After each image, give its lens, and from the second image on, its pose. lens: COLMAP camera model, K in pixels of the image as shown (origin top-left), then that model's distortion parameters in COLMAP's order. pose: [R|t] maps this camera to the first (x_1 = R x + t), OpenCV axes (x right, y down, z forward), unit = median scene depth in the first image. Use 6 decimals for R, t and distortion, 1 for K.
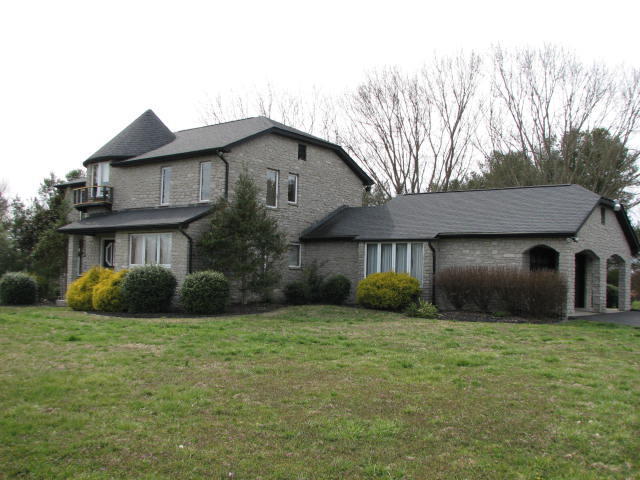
lens RADIAL K [[691.3, 0, 320.0], [0, 691.3, 240.0], [0, 0, 1]] dist [-0.195467, 0.262621]
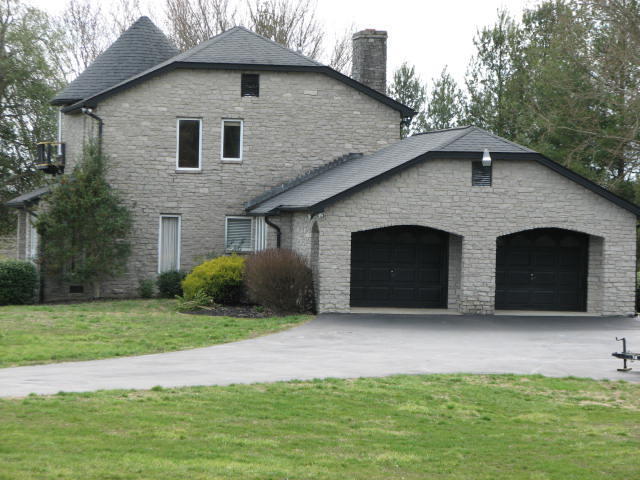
lens RADIAL K [[3171.7, 0, 320.0], [0, 3171.7, 240.0], [0, 0, 1]] dist [-0.052118, 1.511017]
pose [[0.733539, -0.008532, -0.679594, 2.229541], [0.039188, 0.998789, 0.029760, -0.063966], [0.678517, -0.048462, 0.732984, -1.328996]]
